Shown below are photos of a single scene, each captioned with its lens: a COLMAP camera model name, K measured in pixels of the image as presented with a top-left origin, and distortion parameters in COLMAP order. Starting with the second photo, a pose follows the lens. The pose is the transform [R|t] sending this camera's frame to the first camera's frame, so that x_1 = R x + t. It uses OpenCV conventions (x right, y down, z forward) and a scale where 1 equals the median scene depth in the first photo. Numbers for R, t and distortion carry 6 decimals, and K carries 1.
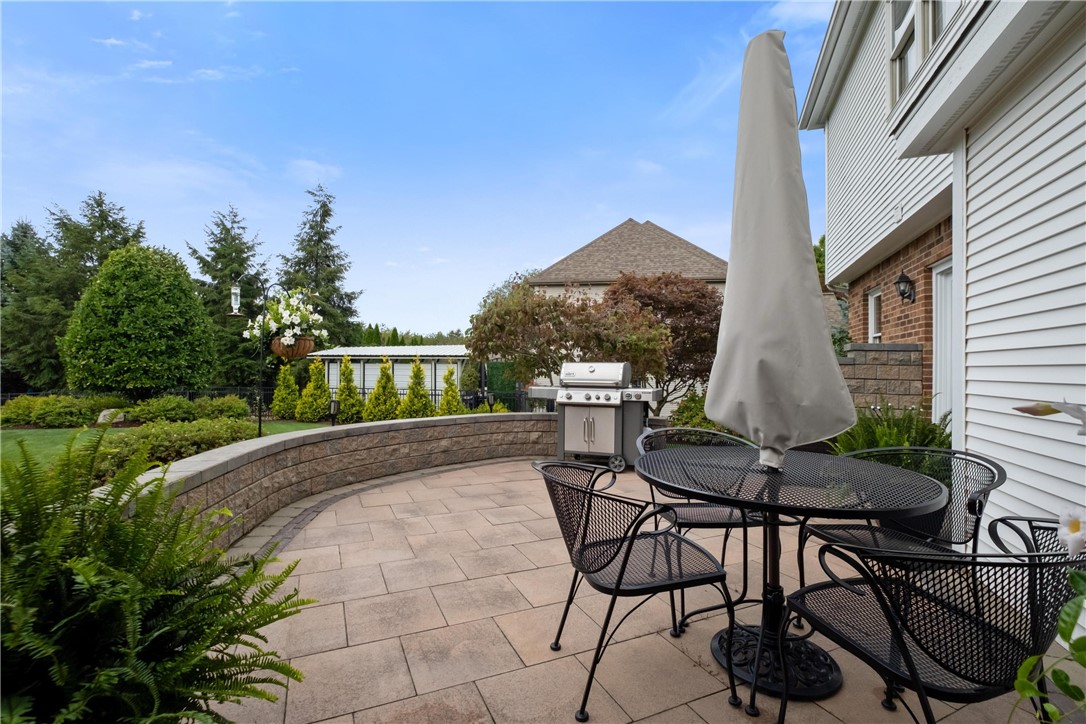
lens RADIAL K [[484.2, 0, 545.8], [0, 484.2, 372.5], [0, 0, 1]] dist [-0.009588, -0.000413]
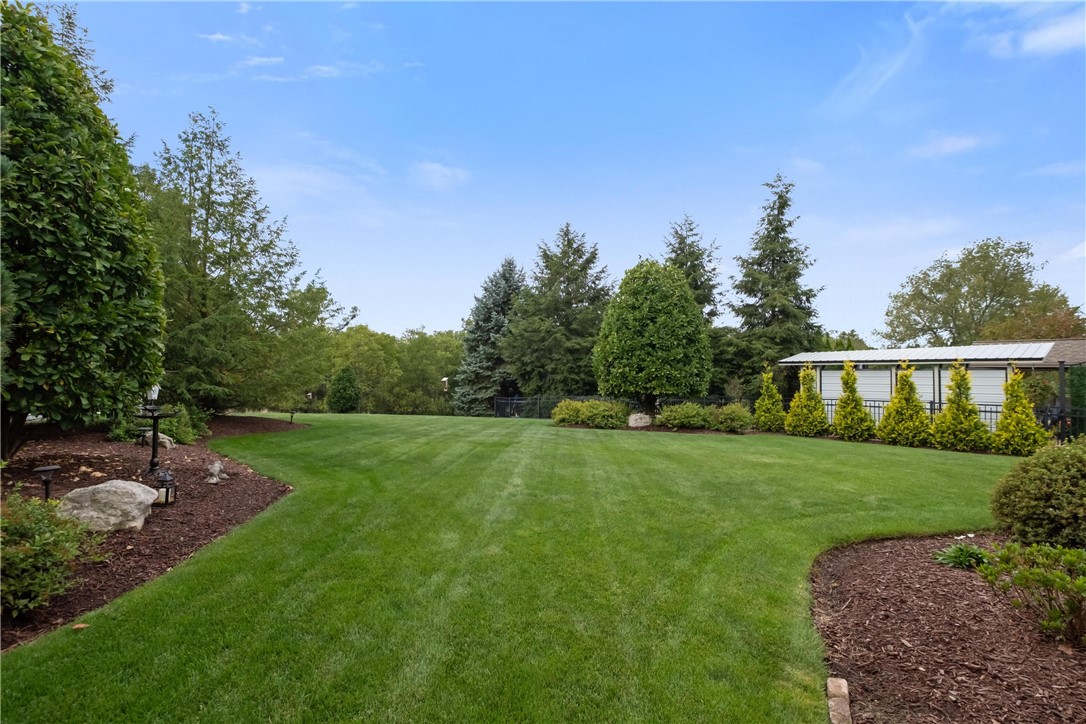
lens RADIAL K [[542.2, 0, 546.7], [0, 542.2, 365.7], [0, 0, 1]] dist [-0.010072, 0.002744]
pose [[0.800633, -0.013128, -0.599011, -0.264041], [-0.005639, 0.999551, -0.029444, 0.004162], [0.599128, 0.026952, 0.800200, -0.083220]]
